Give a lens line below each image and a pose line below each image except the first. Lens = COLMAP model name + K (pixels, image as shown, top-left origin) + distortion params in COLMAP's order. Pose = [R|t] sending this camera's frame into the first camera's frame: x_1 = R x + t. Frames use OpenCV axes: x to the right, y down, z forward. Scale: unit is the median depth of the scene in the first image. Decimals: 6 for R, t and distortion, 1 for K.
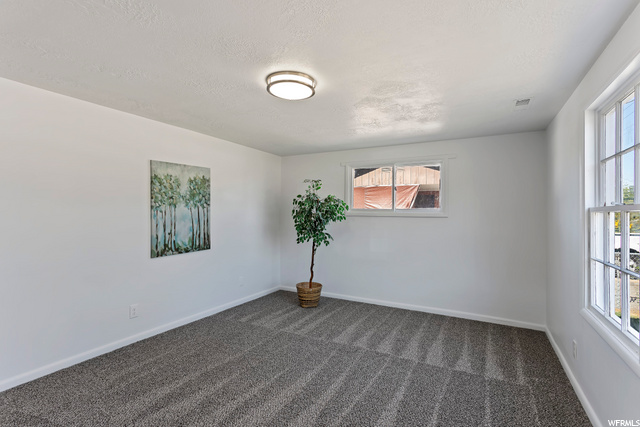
lens RADIAL K [[307.0, 0, 320.0], [0, 307.0, 213.5], [0, 0, 1]] dist [-0.000128, 0.000106]
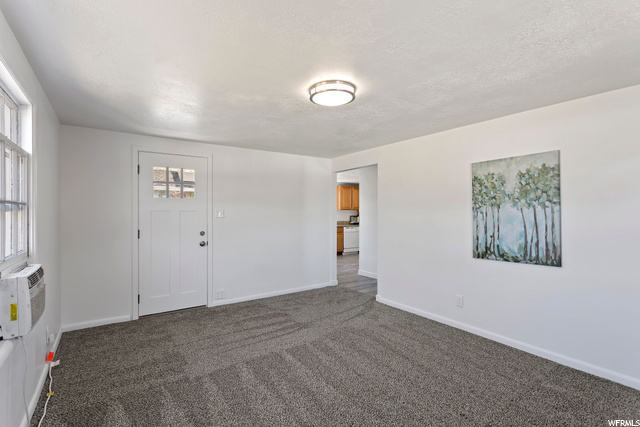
lens RADIAL K [[307.0, 0, 320.0], [0, 307.0, 213.5], [0, 0, 1]] dist [-0.000128, 0.000106]
pose [[-0.454753, 0.001599, -0.890616, 0.559812], [-0.004593, 0.999981, 0.004140, -0.005467], [0.890606, 0.005973, -0.454737, 0.931075]]
